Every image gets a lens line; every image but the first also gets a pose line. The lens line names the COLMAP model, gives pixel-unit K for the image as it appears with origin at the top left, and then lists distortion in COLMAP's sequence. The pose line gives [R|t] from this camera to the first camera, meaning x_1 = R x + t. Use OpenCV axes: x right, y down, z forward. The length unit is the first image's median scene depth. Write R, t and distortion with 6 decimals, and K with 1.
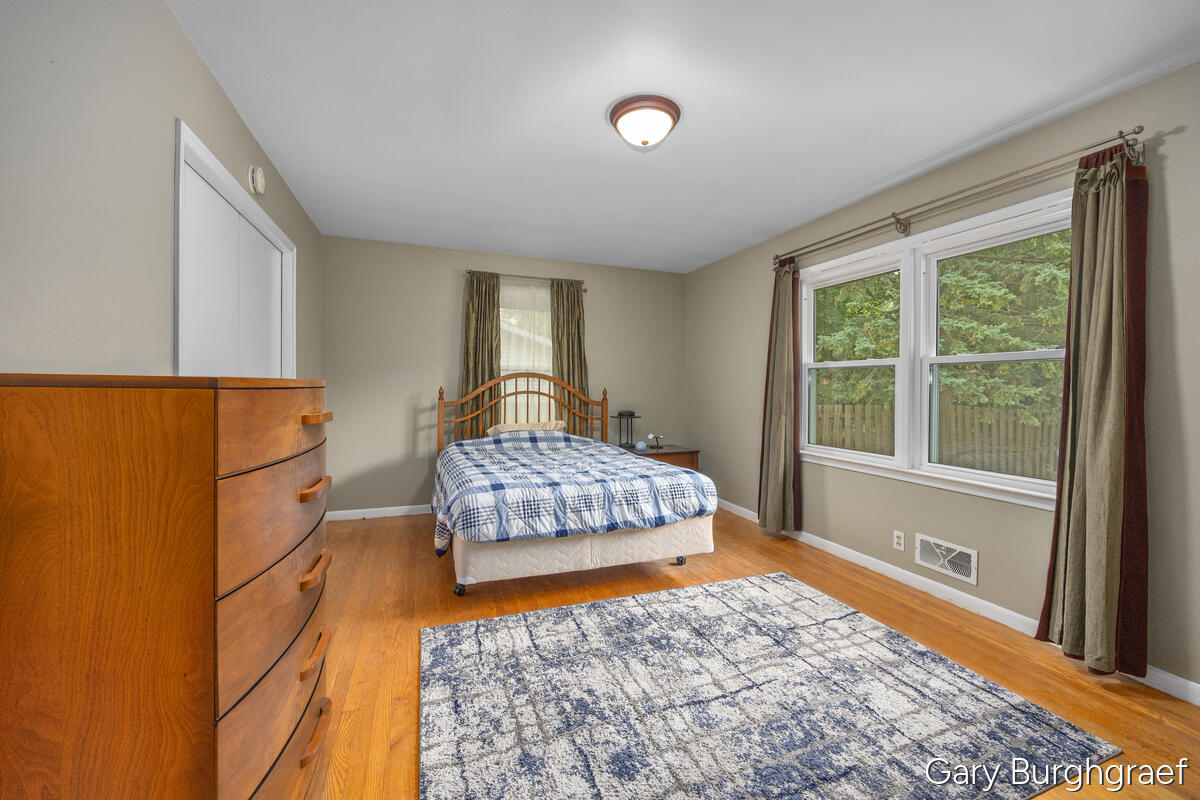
lens RADIAL K [[487.5, 0, 605.4], [0, 487.5, 395.3], [0, 0, 1]] dist [0.000964, -0.000828]
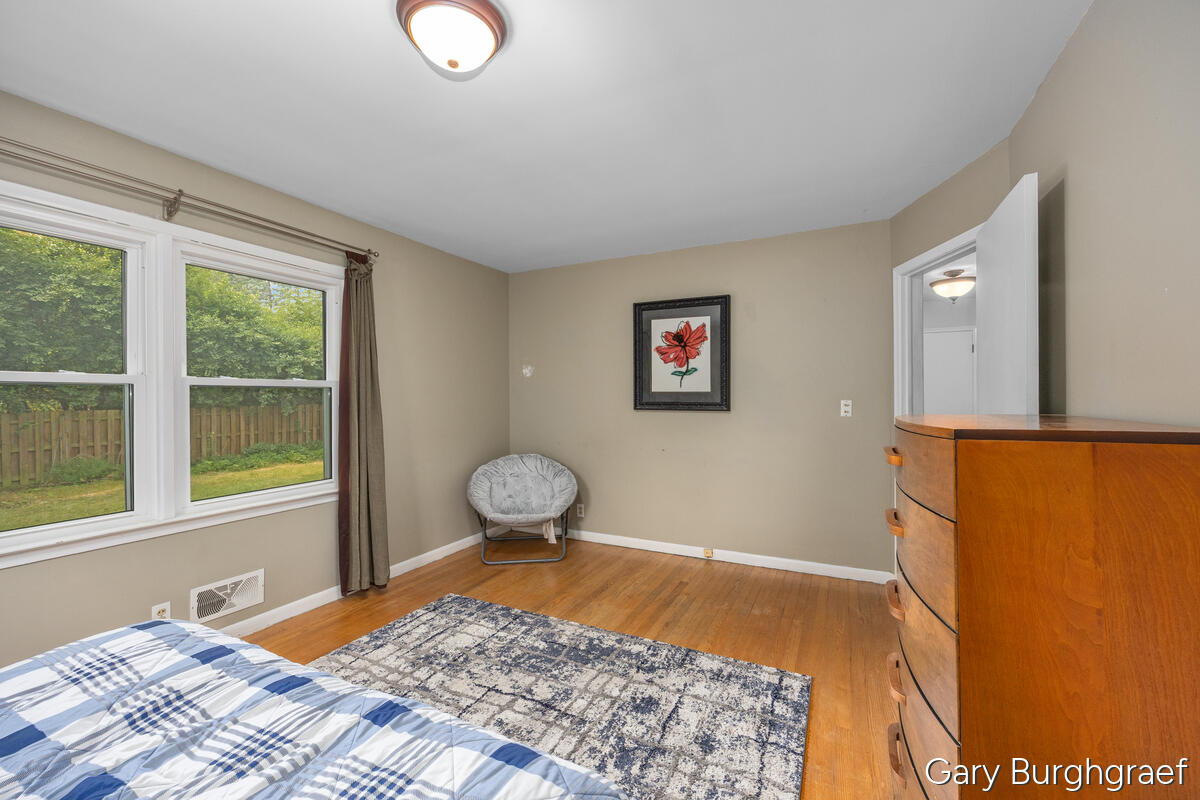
lens RADIAL K [[487.5, 0, 607.7], [0, 487.5, 400.0], [0, 0, 1]] dist [0.000964, -0.000828]
pose [[-0.697593, -0.004200, 0.716482, -0.689541], [0.011069, 0.999800, 0.016638, -0.070369], [-0.716409, 0.019537, -0.697407, 1.651140]]
